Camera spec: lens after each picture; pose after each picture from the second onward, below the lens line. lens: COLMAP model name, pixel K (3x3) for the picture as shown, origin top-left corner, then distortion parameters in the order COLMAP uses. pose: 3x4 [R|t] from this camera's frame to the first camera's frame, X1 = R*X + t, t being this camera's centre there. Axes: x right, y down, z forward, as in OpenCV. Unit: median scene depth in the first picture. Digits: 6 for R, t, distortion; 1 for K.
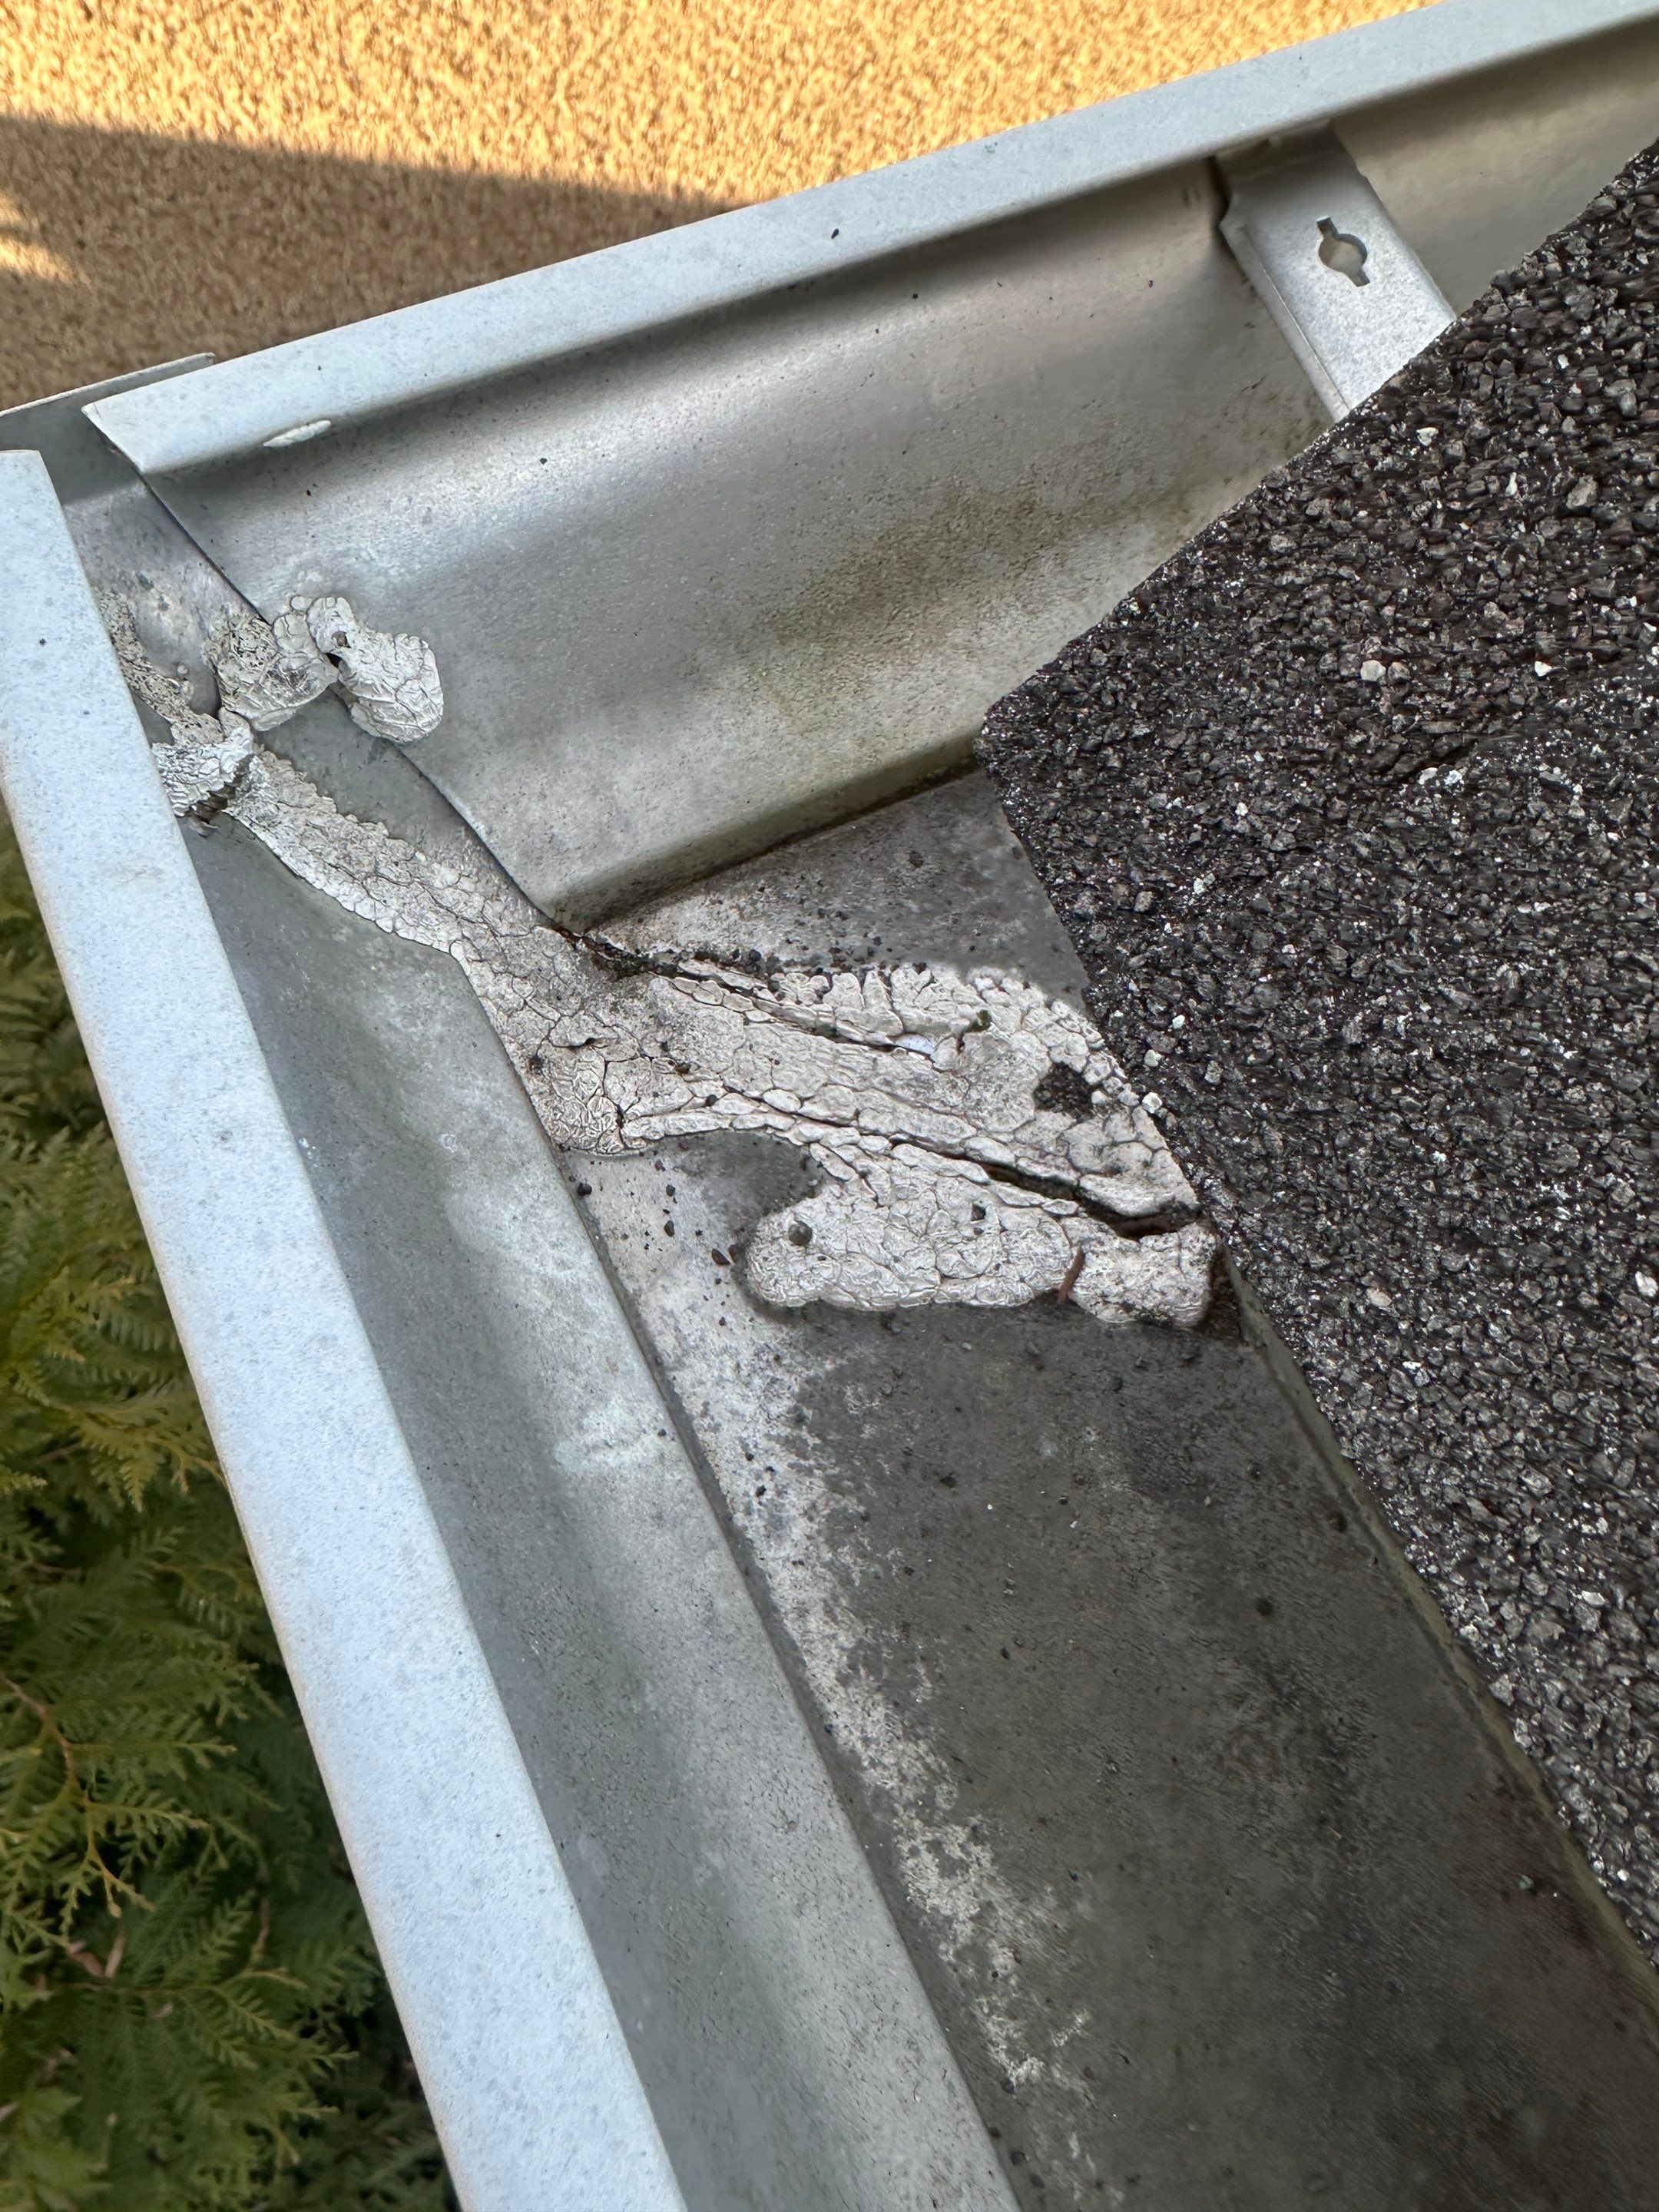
lens RADIAL K [[1573.0, 0, 706.7], [0, 1573.0, 1106.8], [0, 0, 1]] dist [-0.002731, -0.003550]
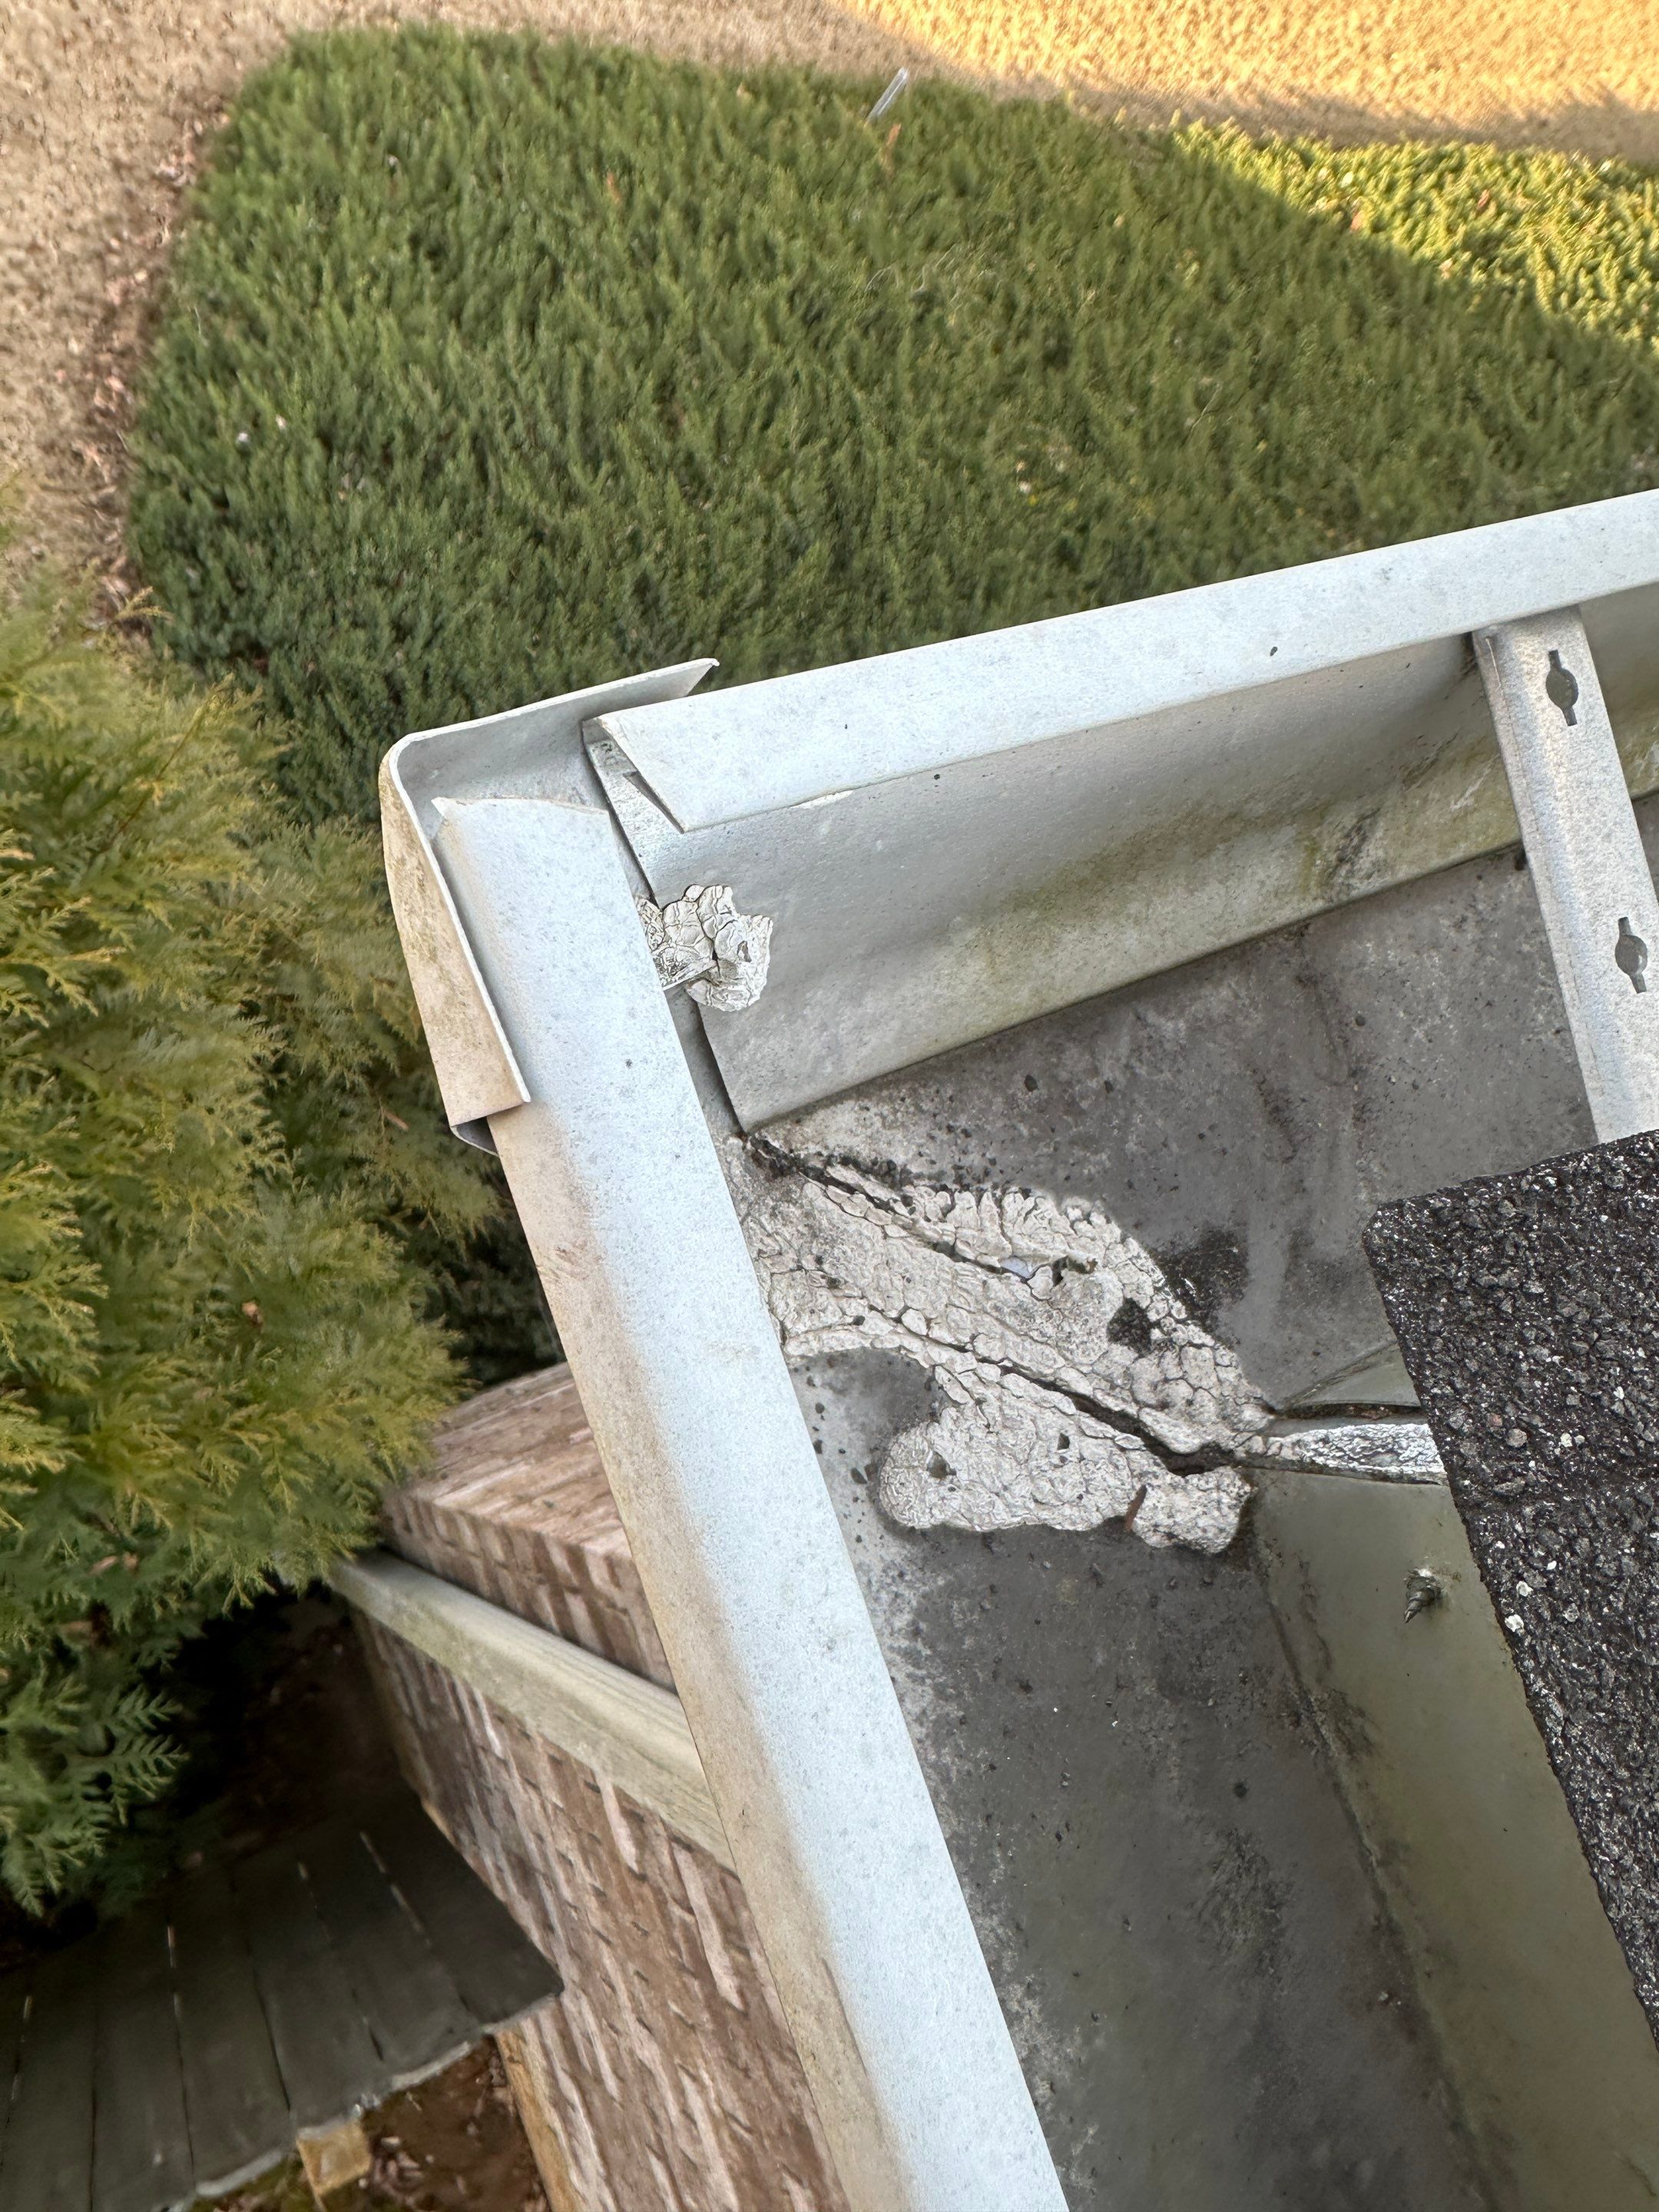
lens RADIAL K [[1573.0, 0, 706.7], [0, 1573.0, 1106.8], [0, 0, 1]] dist [-0.002731, -0.003550]
pose [[0.934568, 0.119900, 0.334972, -0.469980], [-0.176684, 0.973610, 0.144450, -0.281956], [-0.308812, -0.194182, 0.931090, 0.075300]]
